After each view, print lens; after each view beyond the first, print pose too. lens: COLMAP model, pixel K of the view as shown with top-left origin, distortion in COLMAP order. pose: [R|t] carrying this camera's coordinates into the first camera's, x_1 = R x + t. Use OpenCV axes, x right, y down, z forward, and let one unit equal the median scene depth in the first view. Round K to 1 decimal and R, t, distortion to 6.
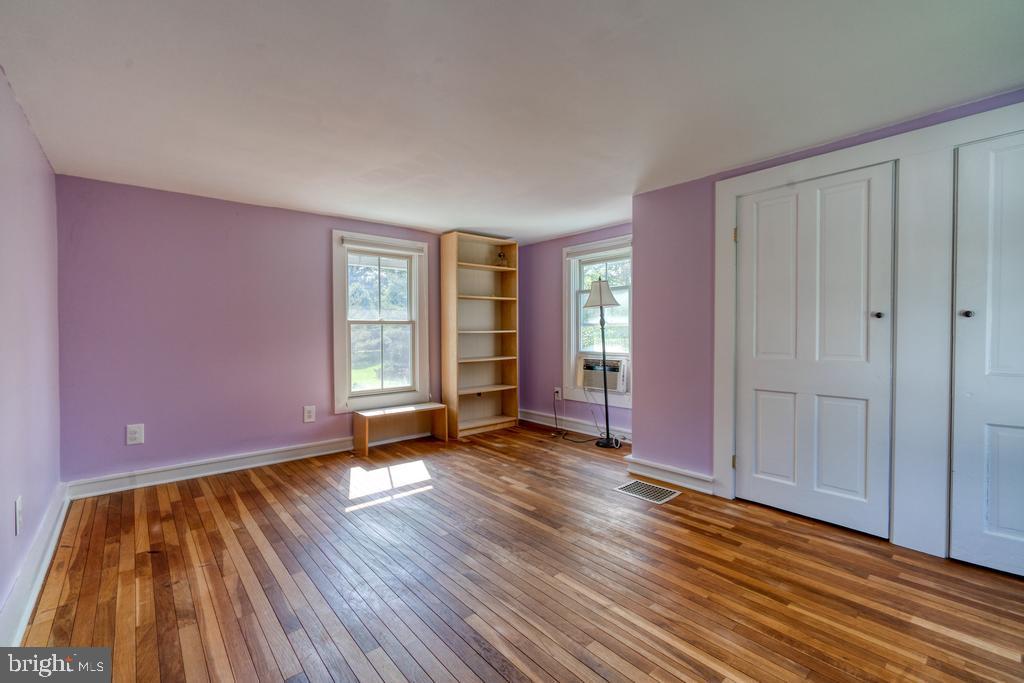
lens RADIAL K [[440.0, 0, 507.4], [0, 440.0, 340.9], [0, 0, 1]] dist [-0.003942, 0.000252]
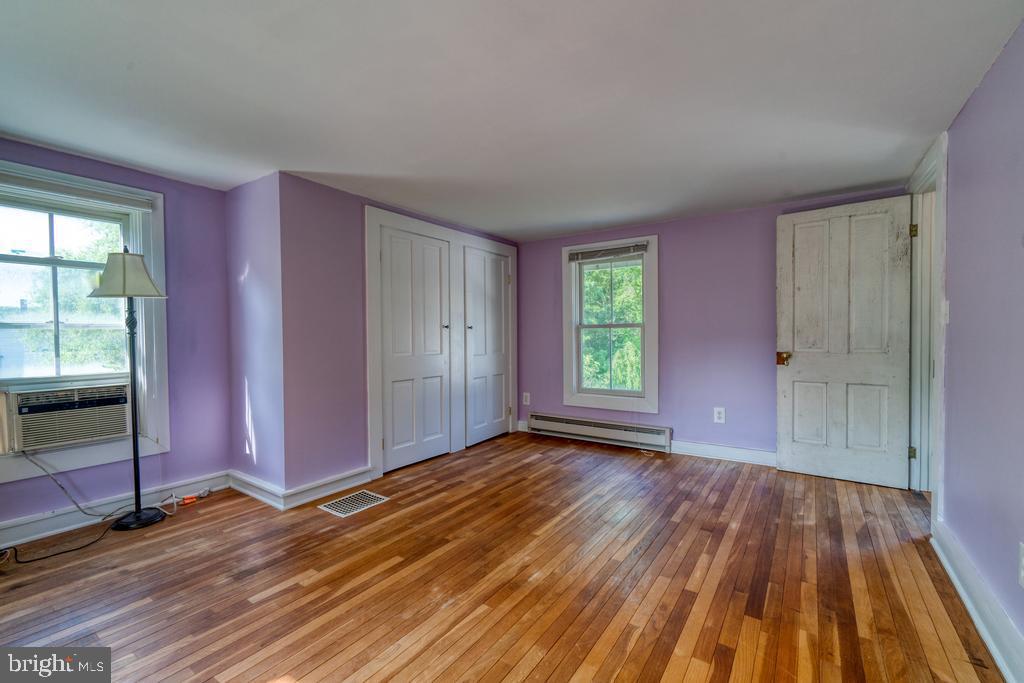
lens RADIAL K [[440.0, 0, 507.4], [0, 440.0, 340.9], [0, 0, 1]] dist [-0.003942, 0.000252]
pose [[-0.256173, -0.008015, 0.966598, -0.758648], [0.028737, 0.999460, 0.015903, -0.018402], [-0.966204, 0.031851, -0.255804, 0.999324]]
